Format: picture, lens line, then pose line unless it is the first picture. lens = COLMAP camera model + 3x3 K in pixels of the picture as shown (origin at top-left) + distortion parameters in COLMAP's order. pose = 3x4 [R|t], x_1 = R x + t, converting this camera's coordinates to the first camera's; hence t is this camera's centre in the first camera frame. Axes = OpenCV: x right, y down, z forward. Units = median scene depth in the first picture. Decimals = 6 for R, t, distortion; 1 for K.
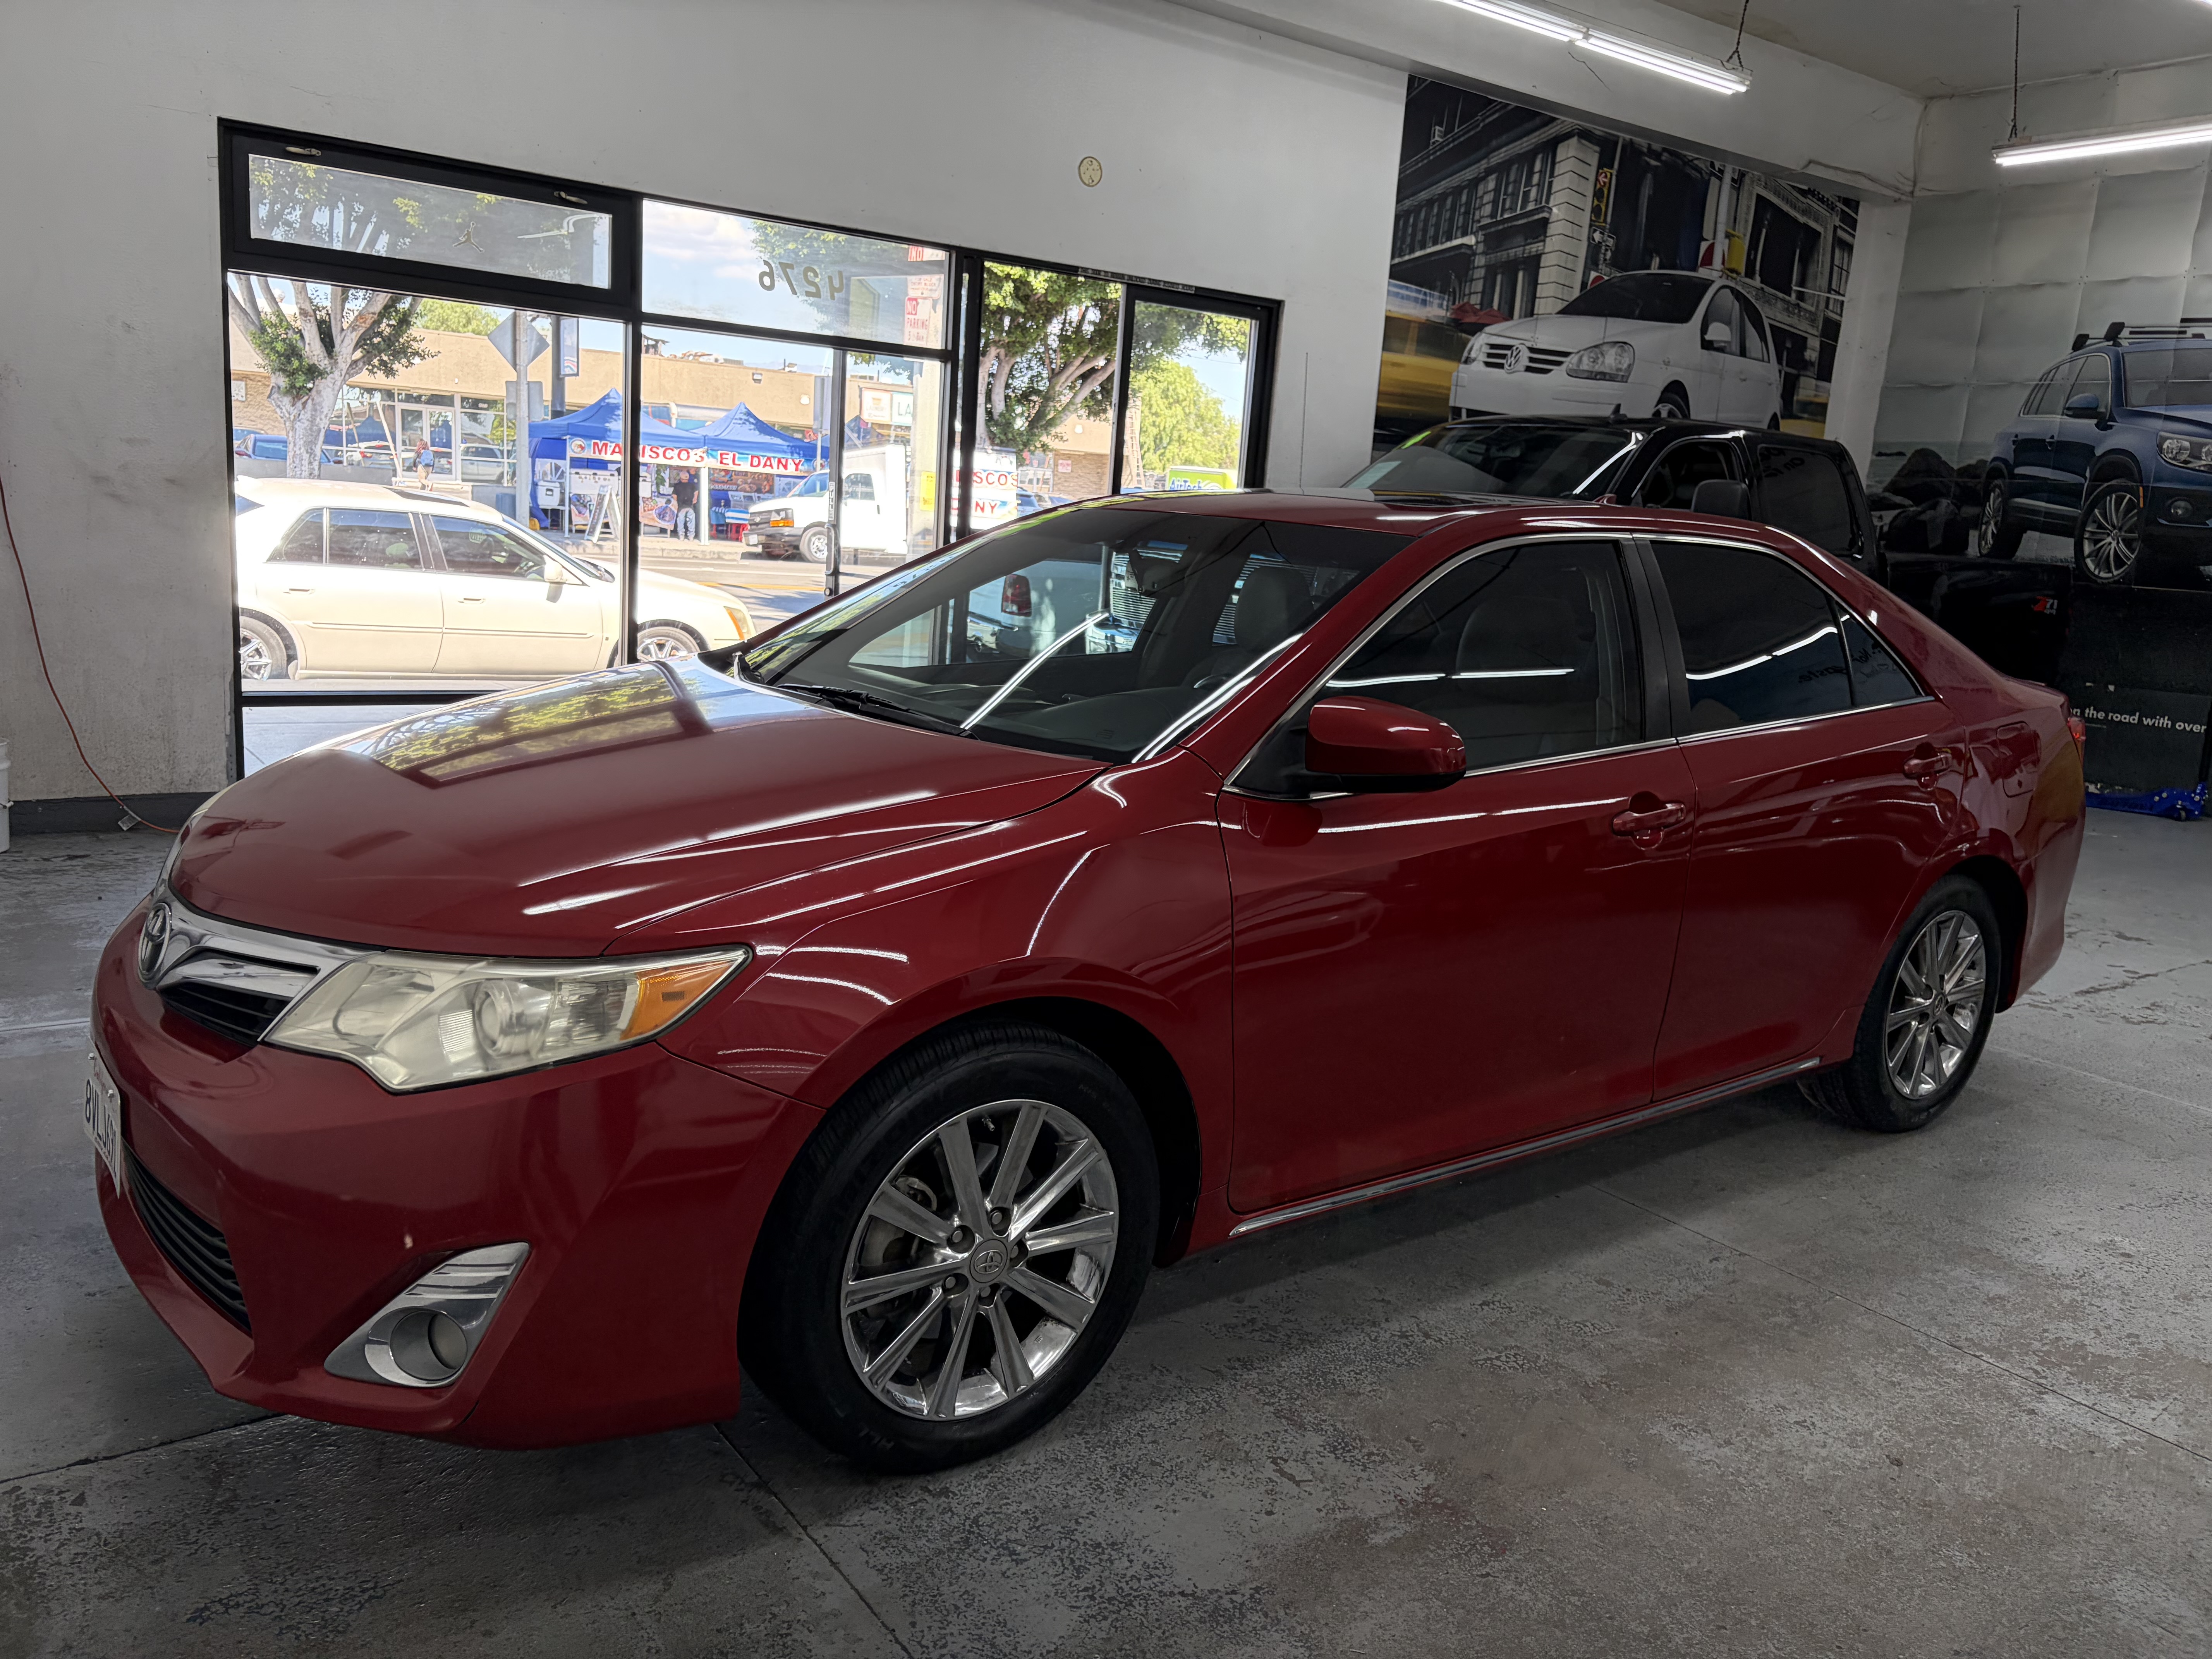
lens RADIAL K [[1682.7, 0, 1126.5], [0, 1682.7, 828.2], [0, 0, 1]] dist [0.043334, -0.042278]
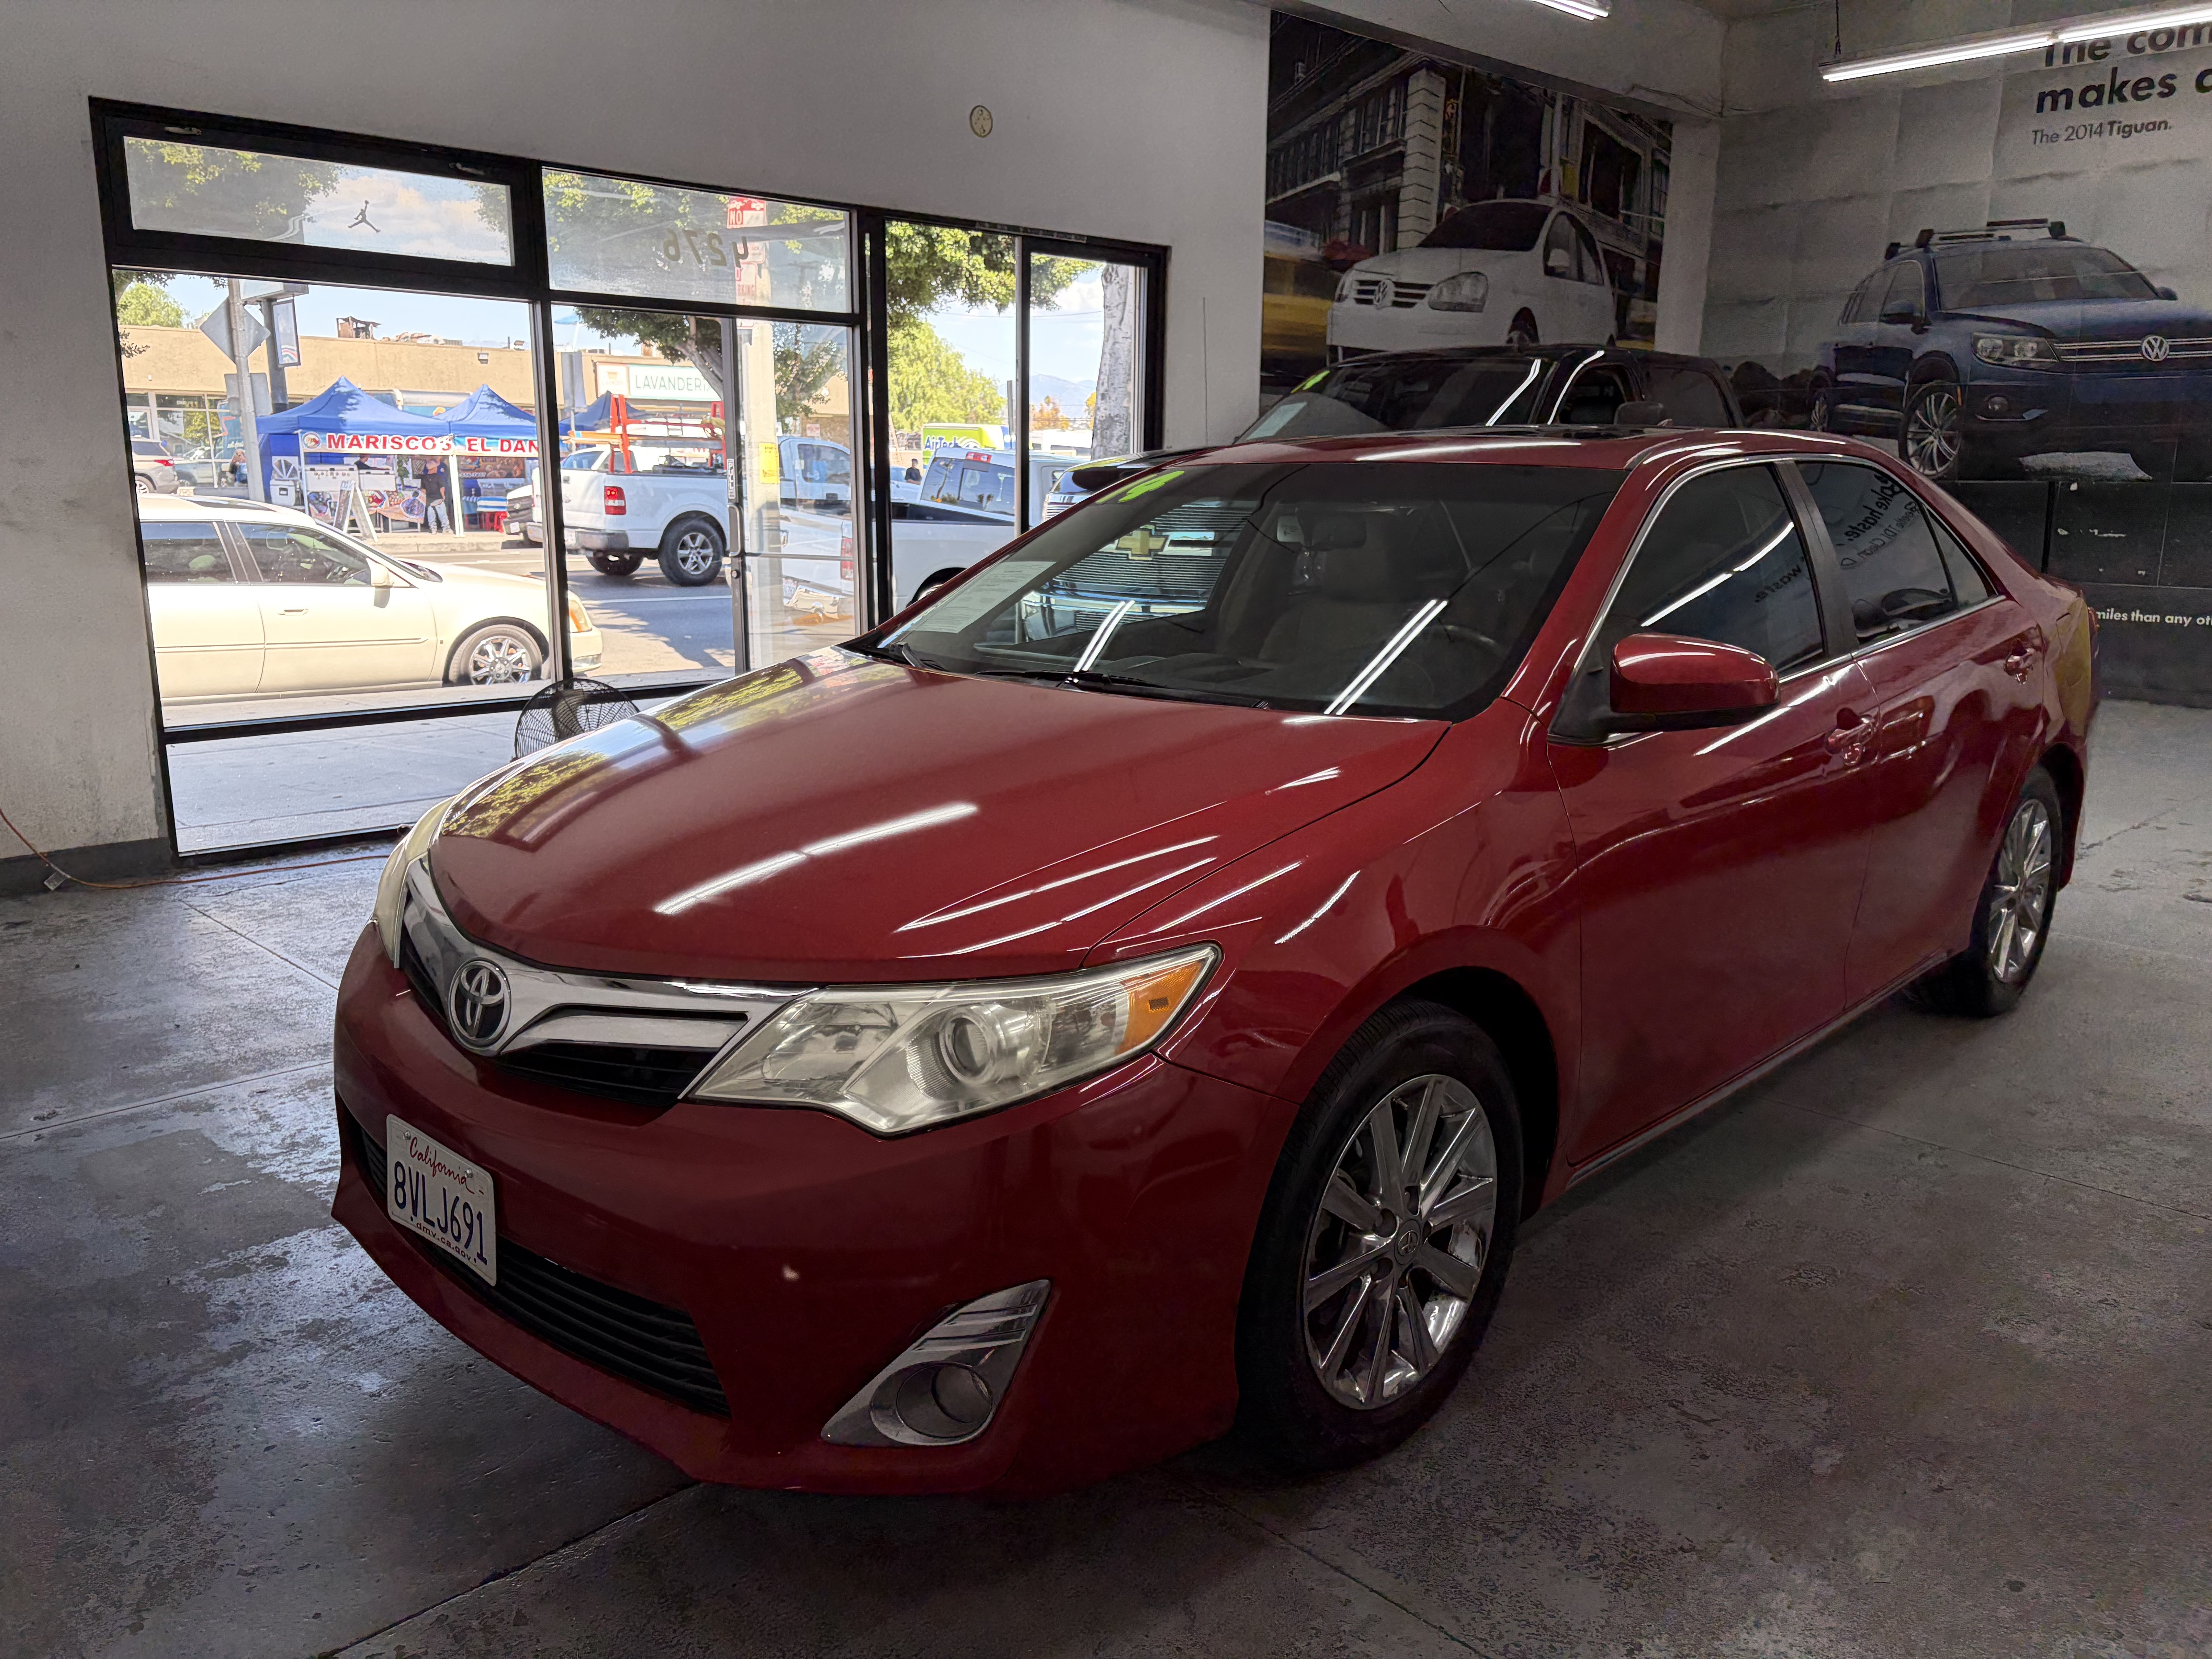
lens RADIAL K [[1682.7, 0, 1105.0], [0, 1682.7, 834.1], [0, 0, 1]] dist [0.043334, -0.042278]
pose [[0.988107, -0.091025, 0.123935, -0.127888], [0.087392, 0.995578, 0.034453, -0.009699], [-0.126523, -0.023212, 0.991692, 0.021755]]
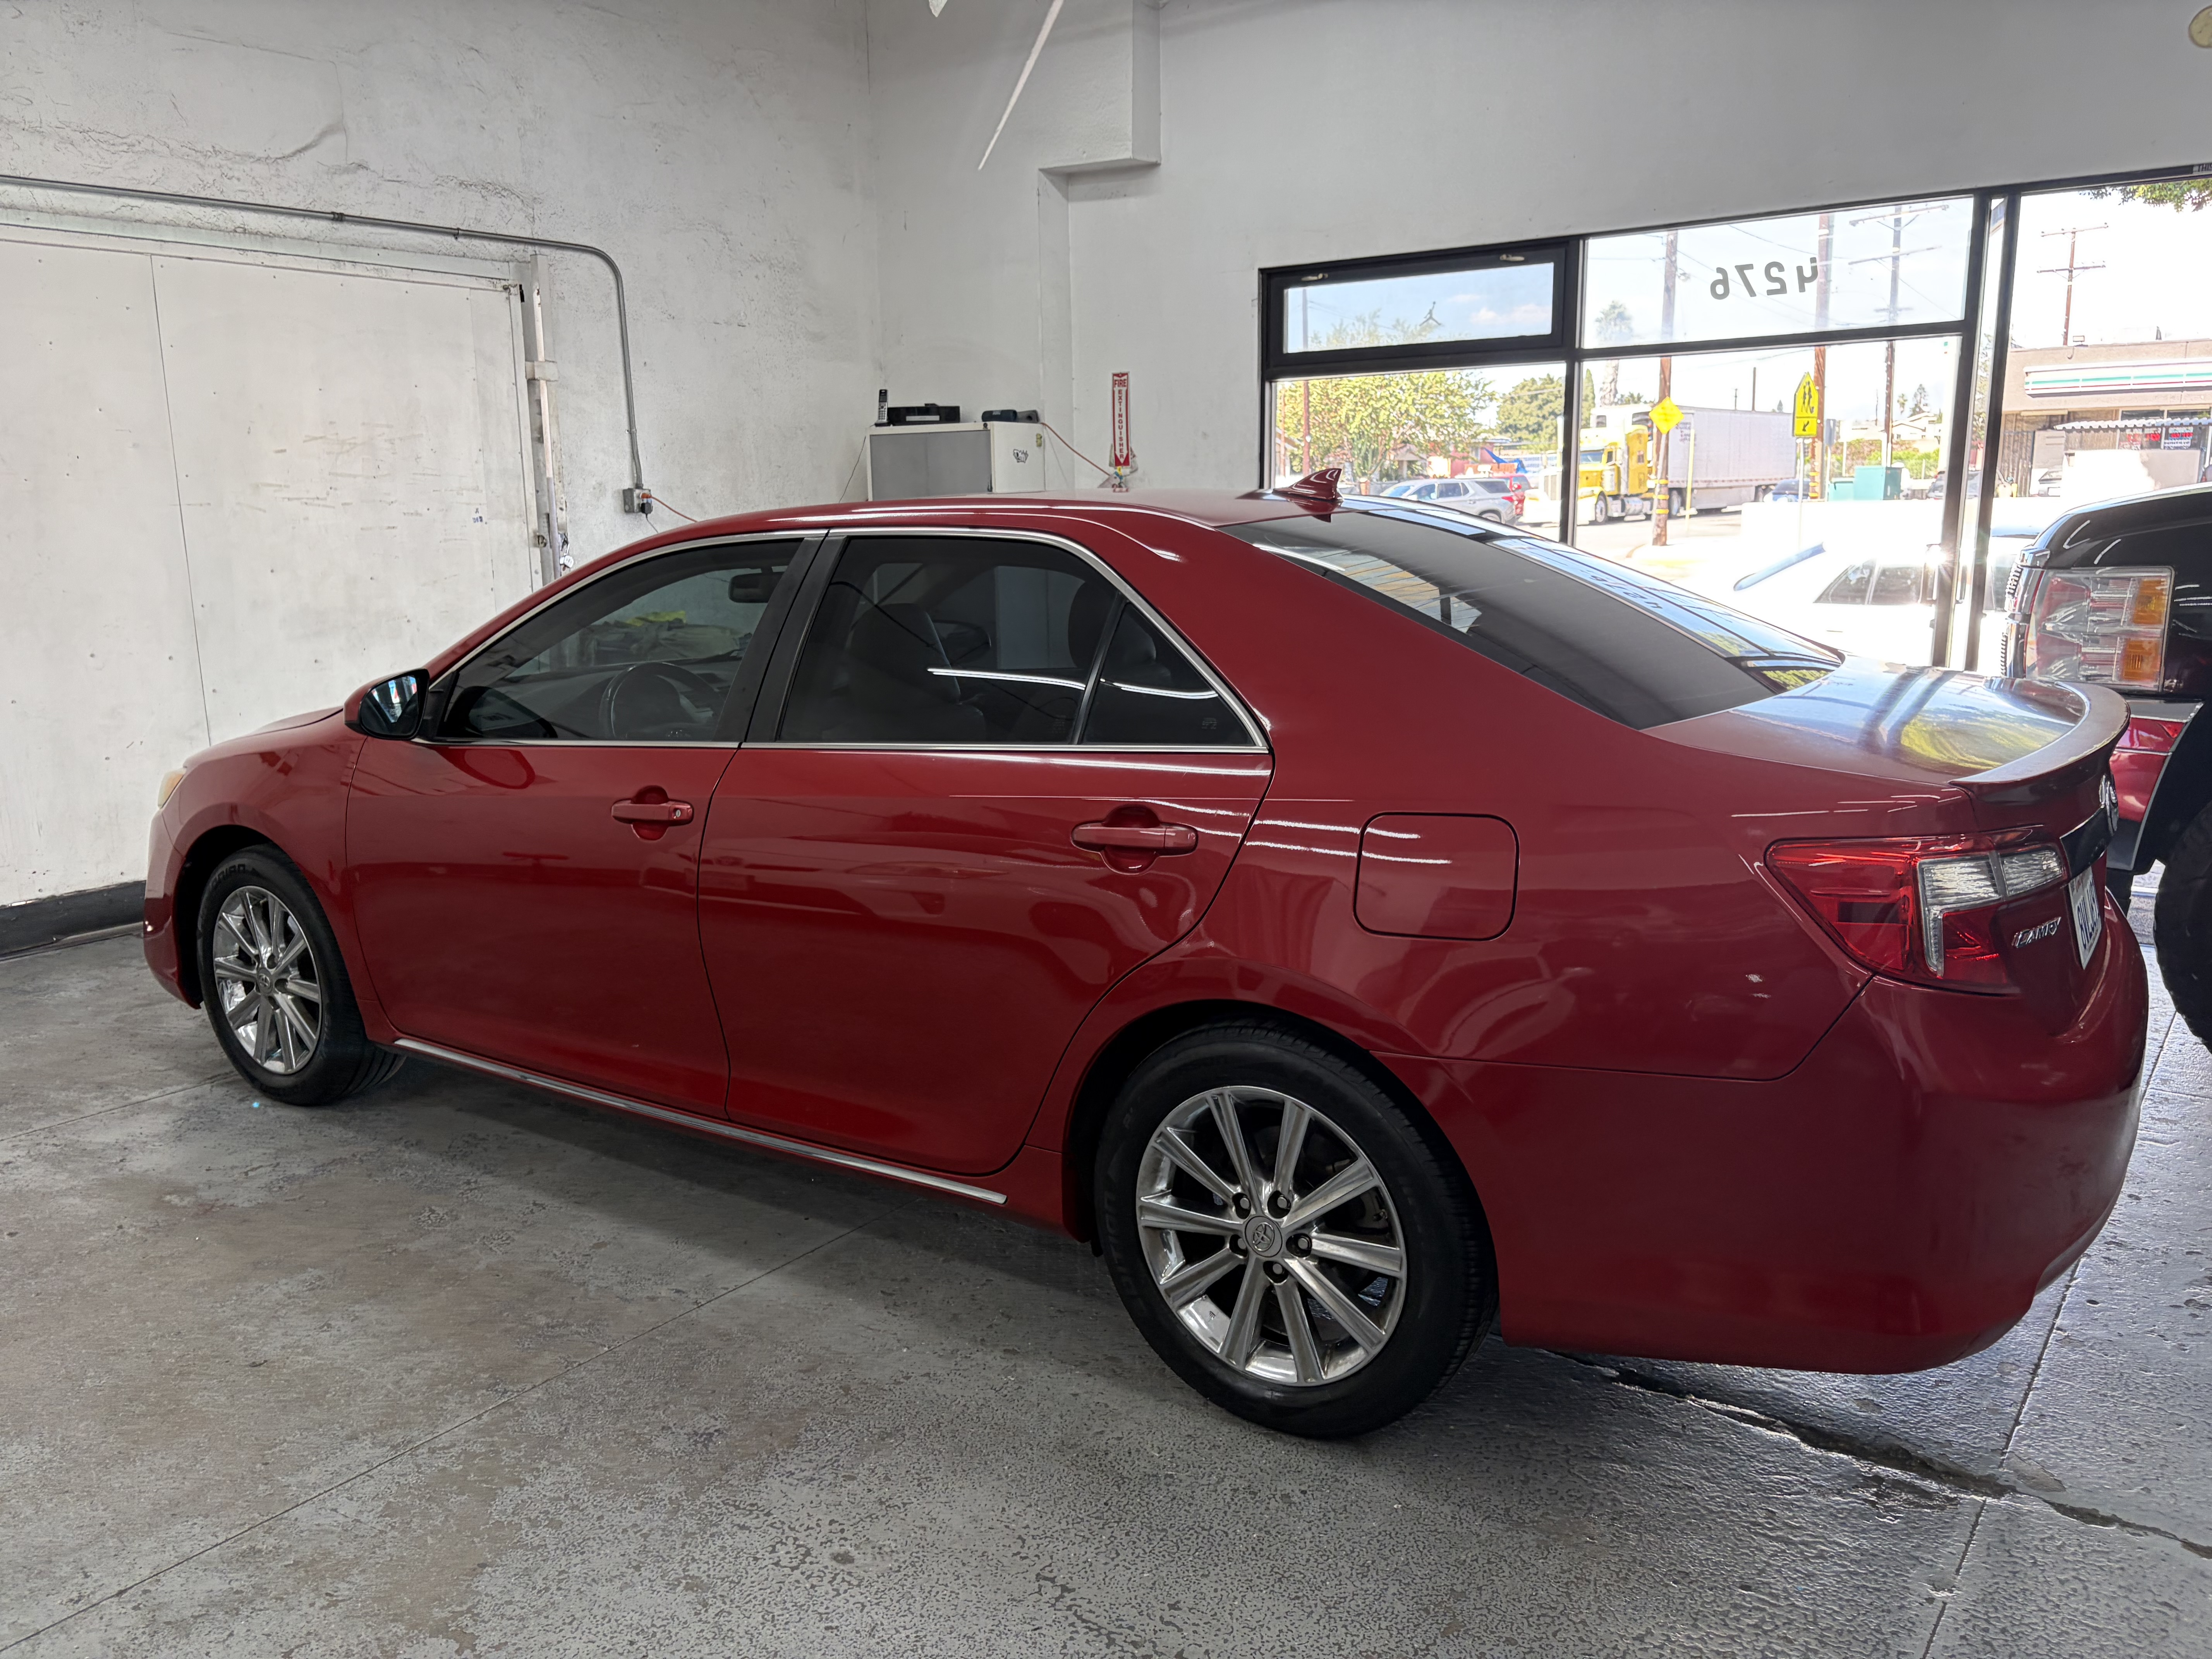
lens RADIAL K [[1682.7, 0, 1110.7], [0, 1682.7, 835.5], [0, 0, 1]] dist [0.043334, -0.042278]
pose [[0.297733, 0.116444, -0.947521, 0.648875], [-0.143464, 0.986719, 0.076182, -0.052547], [0.943808, 0.113253, 0.310484, 0.455477]]
